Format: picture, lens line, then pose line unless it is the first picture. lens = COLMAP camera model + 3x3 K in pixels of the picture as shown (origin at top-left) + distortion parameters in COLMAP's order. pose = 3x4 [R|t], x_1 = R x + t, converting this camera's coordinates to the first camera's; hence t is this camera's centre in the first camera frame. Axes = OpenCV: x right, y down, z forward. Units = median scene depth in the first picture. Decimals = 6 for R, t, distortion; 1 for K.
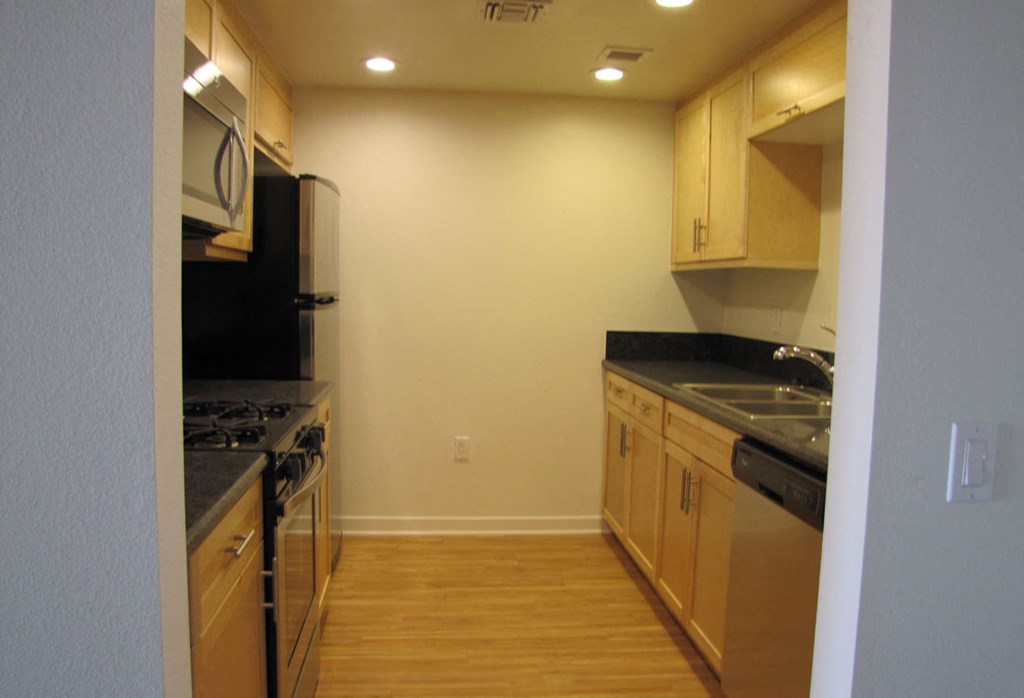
lens RADIAL K [[864.4, 0, 509.9], [0, 864.4, 351.0], [0, 0, 1]] dist [-0.158756, 0.116008]
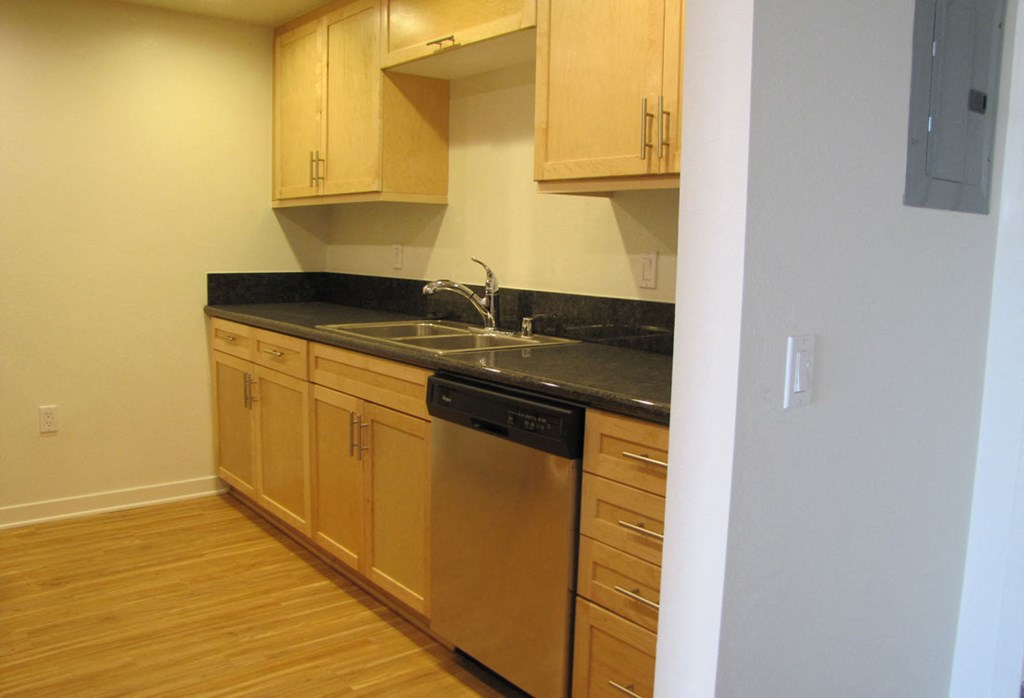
lens RADIAL K [[864.4, 0, 508.9], [0, 864.4, 343.3], [0, 0, 1]] dist [-0.158756, 0.116008]
pose [[0.844298, -0.072958, 0.530885, -0.127463], [0.042086, 0.996656, 0.070036, 0.000522], [-0.534219, -0.036788, 0.844545, 0.087542]]
